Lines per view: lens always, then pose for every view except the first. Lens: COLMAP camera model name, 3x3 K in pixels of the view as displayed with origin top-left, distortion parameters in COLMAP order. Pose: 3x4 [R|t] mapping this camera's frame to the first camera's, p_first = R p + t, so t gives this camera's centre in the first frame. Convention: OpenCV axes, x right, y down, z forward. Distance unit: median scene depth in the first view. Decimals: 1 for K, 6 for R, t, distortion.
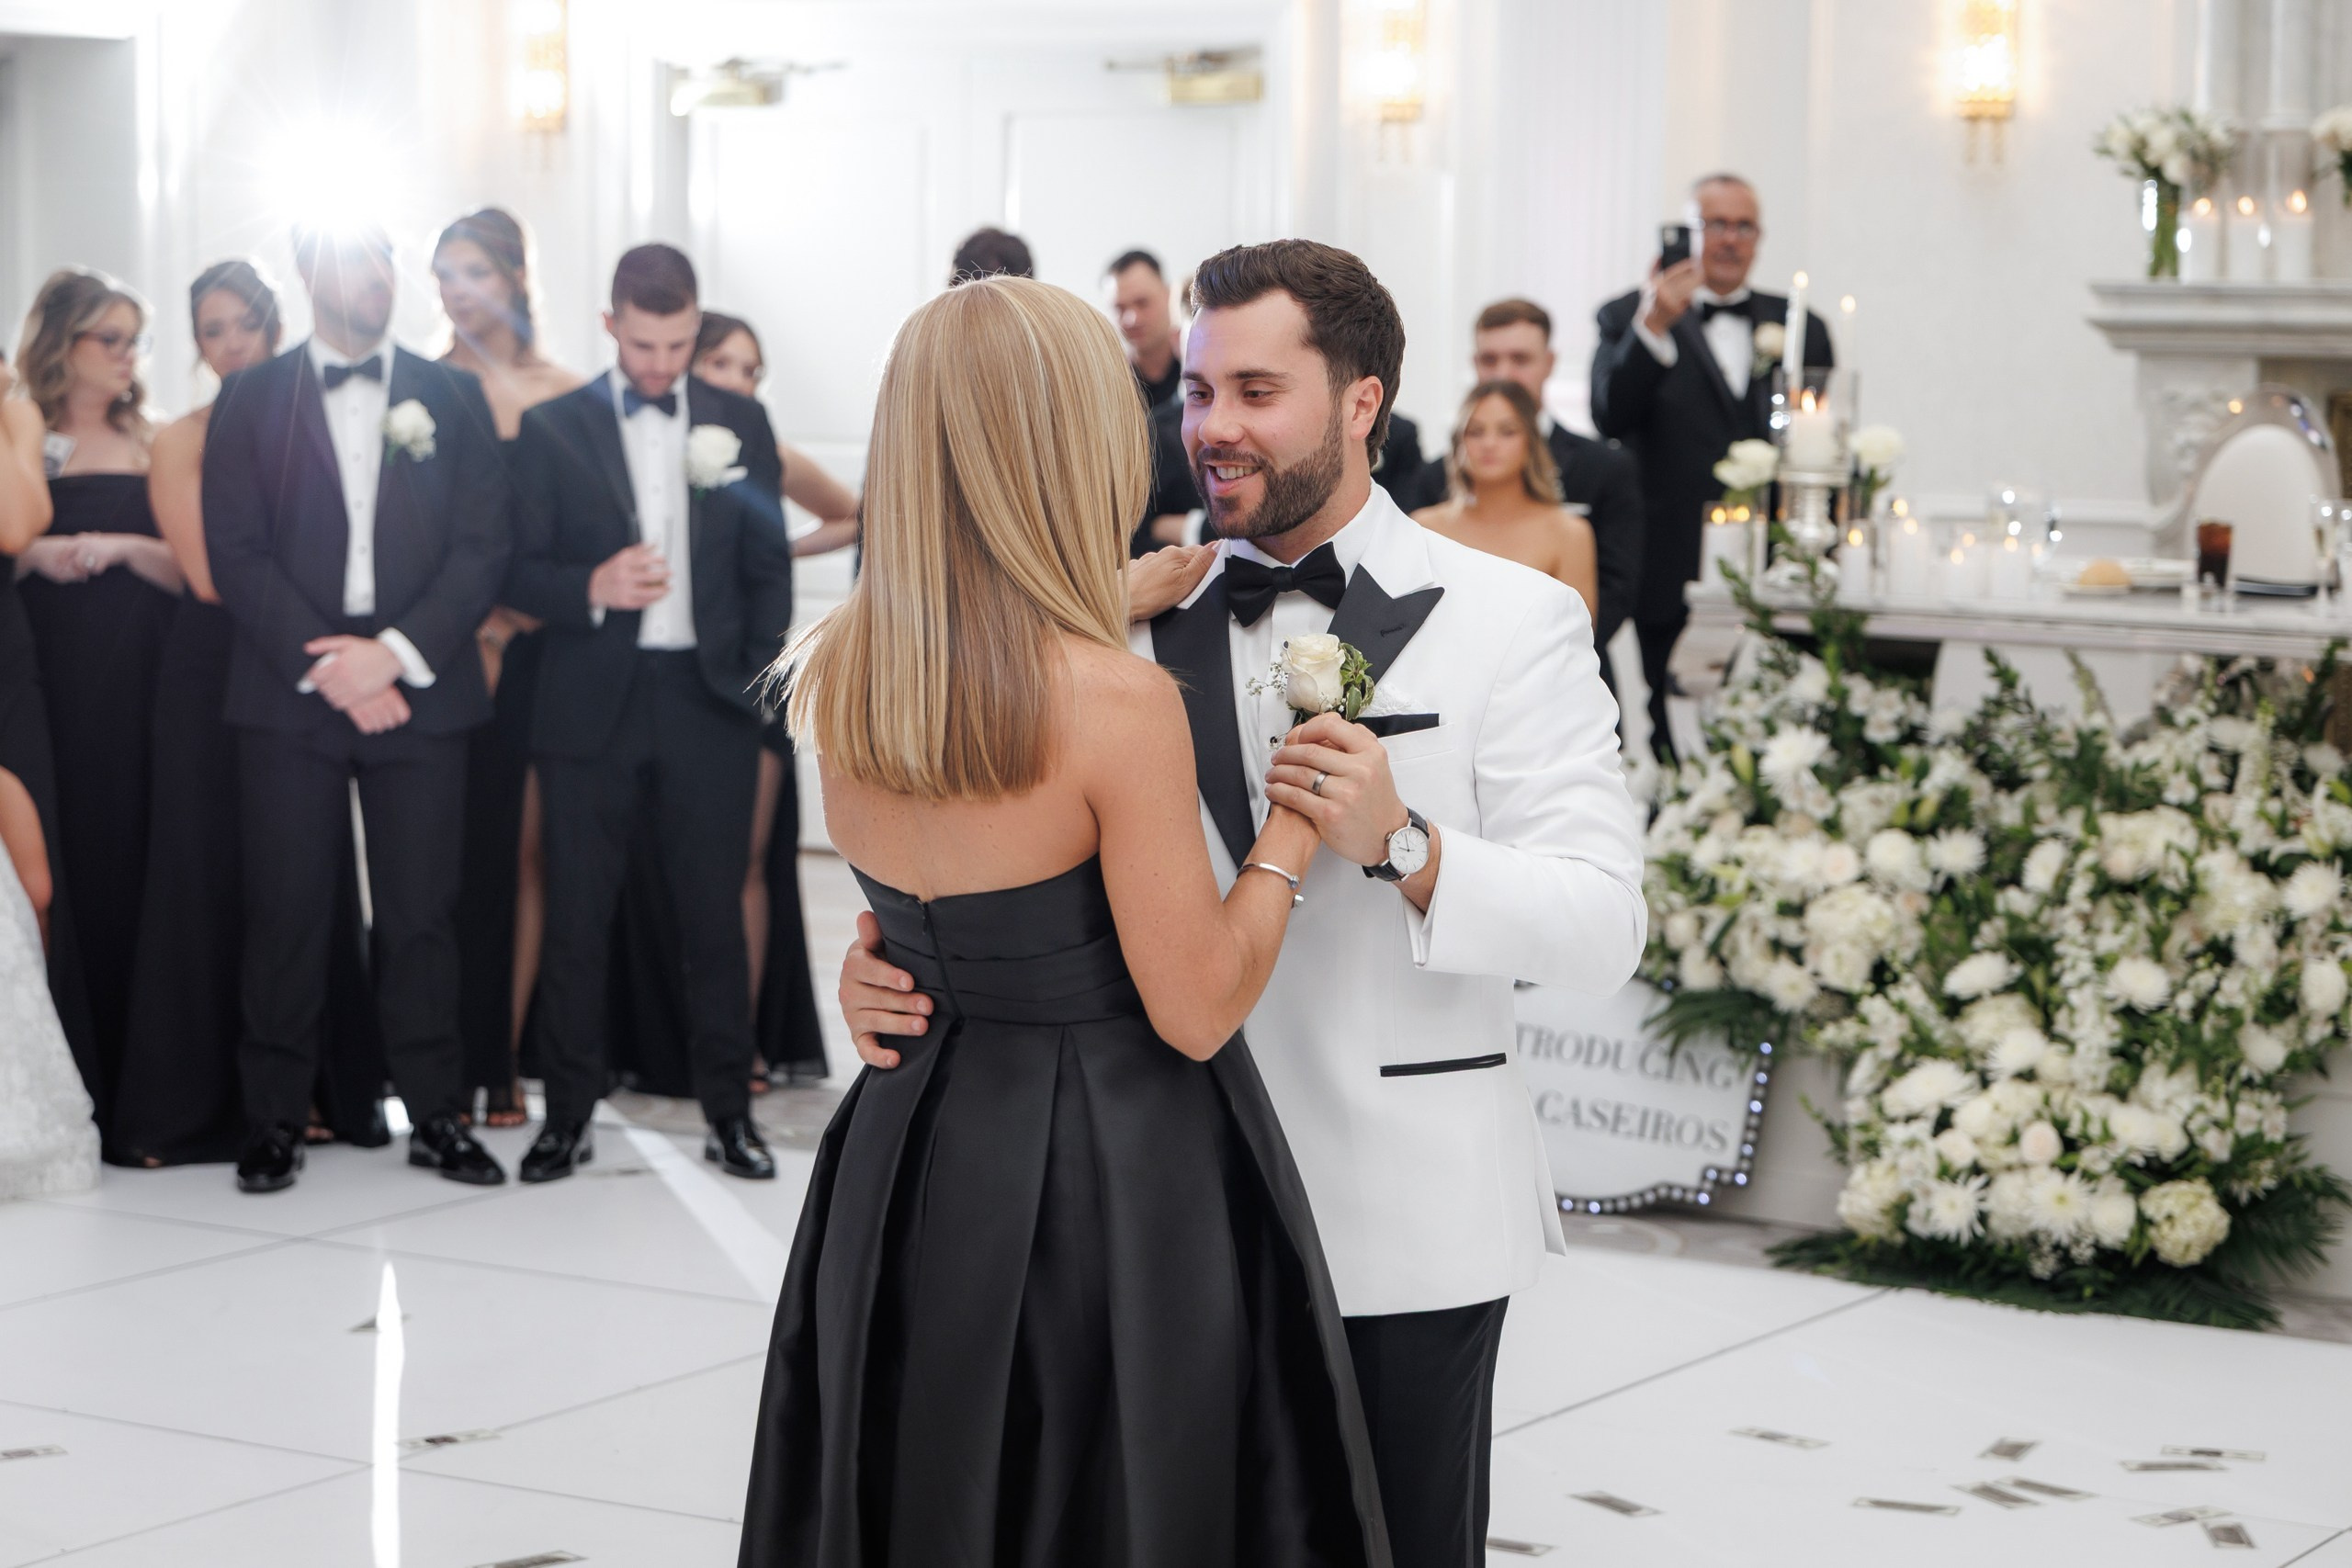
lens RADIAL K [[5412.1, 0, 1176.0], [0, 5412.1, 784.0], [0, 0, 1]] dist [0.003618, 0.091314]
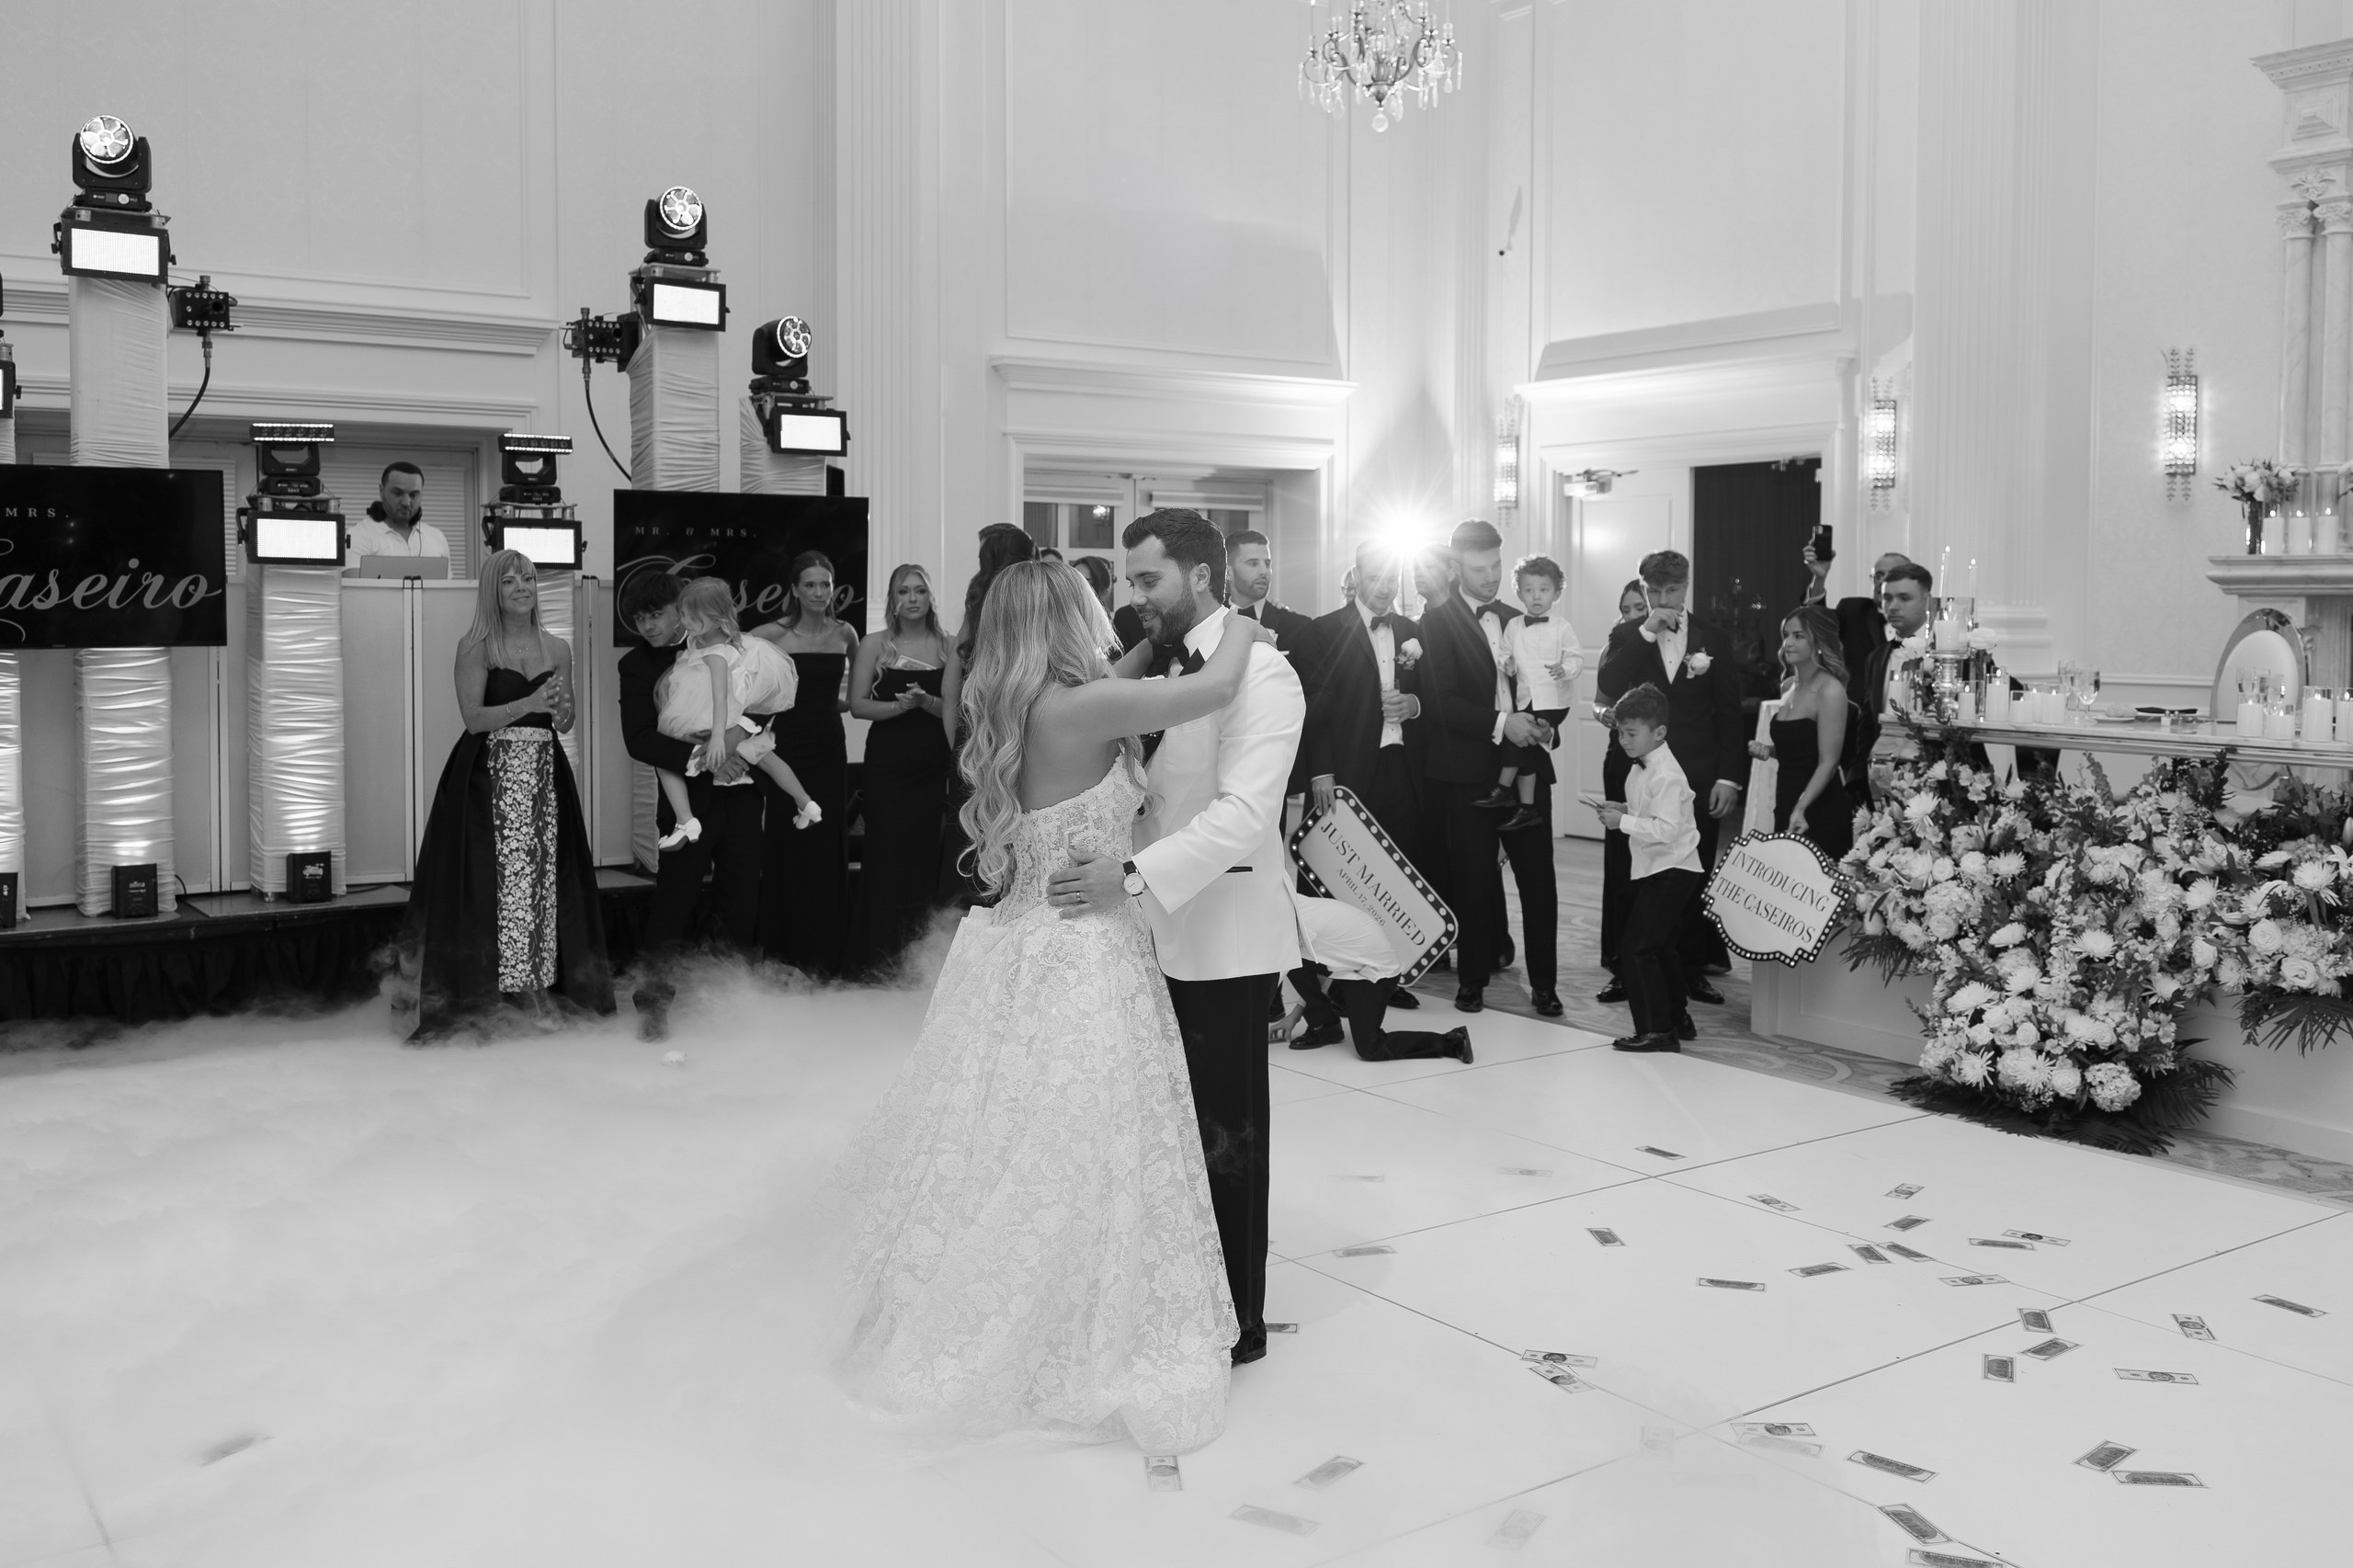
lens RADIAL K [[2185.8, 0, 1240.6], [0, 2185.8, 680.0], [0, 0, 1]] dist [-0.001680, 0.005830]
pose [[0.926474, 0.003710, -0.376340, 0.183717], [-0.025423, 0.998284, -0.052747, -0.003730], [0.375499, 0.058437, 0.924979, 0.241485]]
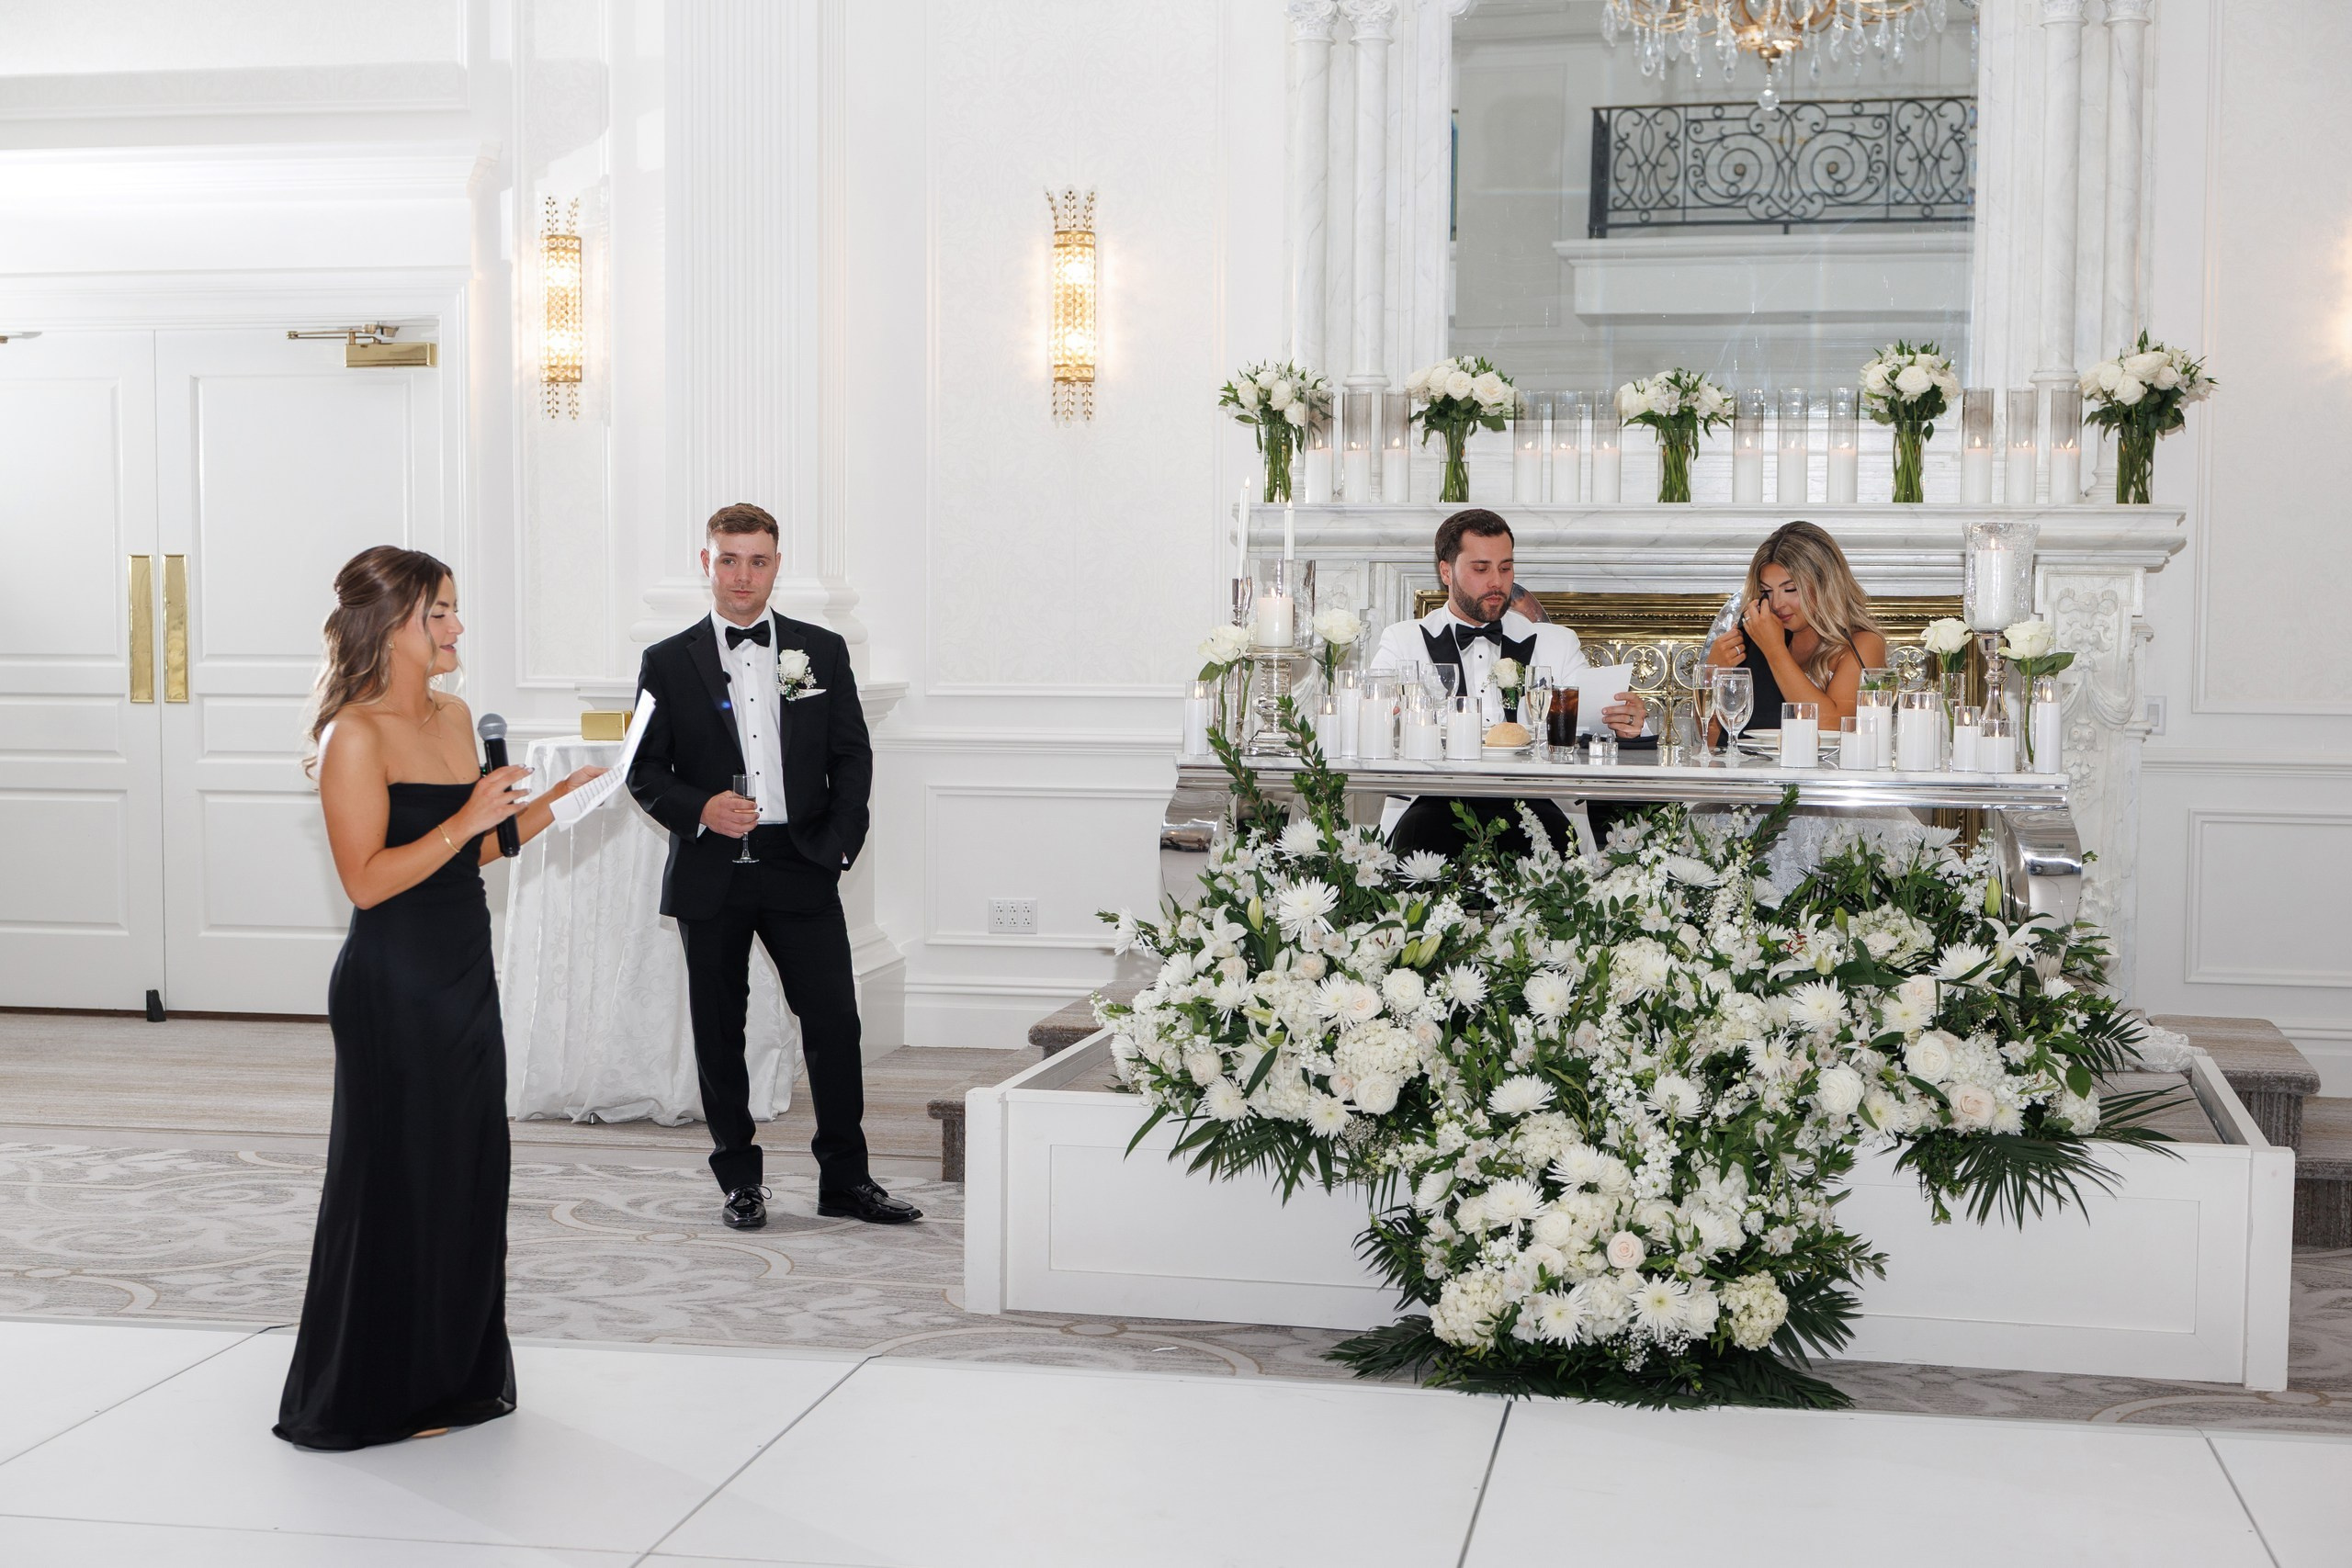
lens RADIAL K [[3247.3, 0, 1176.0], [0, 3247.3, 784.0], [0, 0, 1]] dist [-0.012151, -0.079261]
pose [[0.919561, -0.029851, 0.391812, -0.175137], [0.040916, 0.998964, -0.019920, -0.018258], [-0.390811, 0.034349, 0.919830, 0.412537]]
